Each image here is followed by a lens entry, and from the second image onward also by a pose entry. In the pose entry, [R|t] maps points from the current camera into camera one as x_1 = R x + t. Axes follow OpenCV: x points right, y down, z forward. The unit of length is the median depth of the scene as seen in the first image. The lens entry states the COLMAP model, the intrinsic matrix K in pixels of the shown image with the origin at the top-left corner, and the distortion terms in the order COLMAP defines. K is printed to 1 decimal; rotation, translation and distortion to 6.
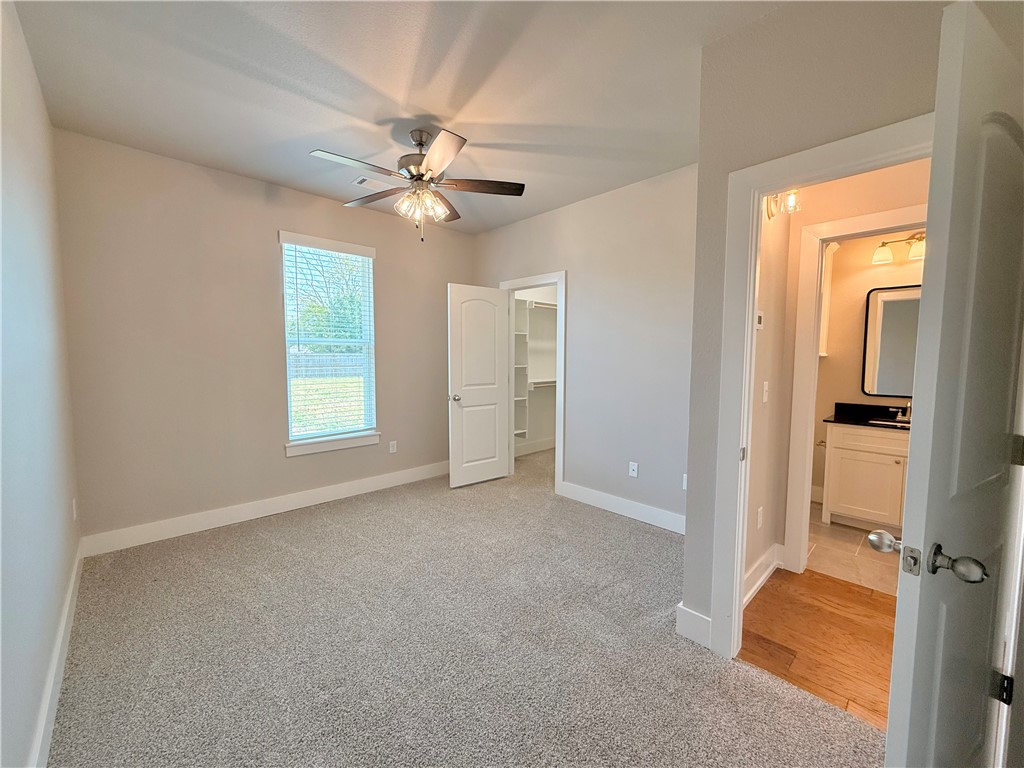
lens RADIAL K [[410.4, 0, 505.7], [0, 410.4, 382.5], [0, 0, 1]] dist [-0.004379, 0.001354]
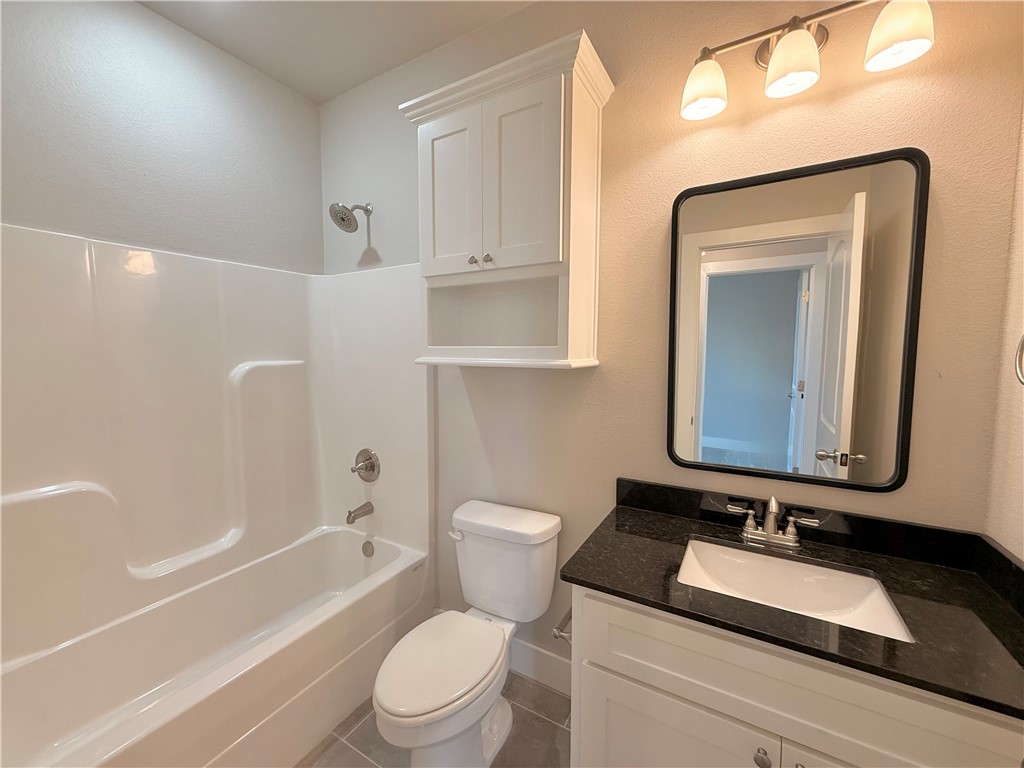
lens RADIAL K [[410.4, 0, 510.6], [0, 410.4, 380.3], [0, 0, 1]] dist [-0.004379, 0.001354]
pose [[0.956496, -0.022423, 0.290882, 0.640930], [0.022016, 0.999747, 0.004672, -0.058127], [-0.290913, 0.001936, 0.956748, 0.698735]]
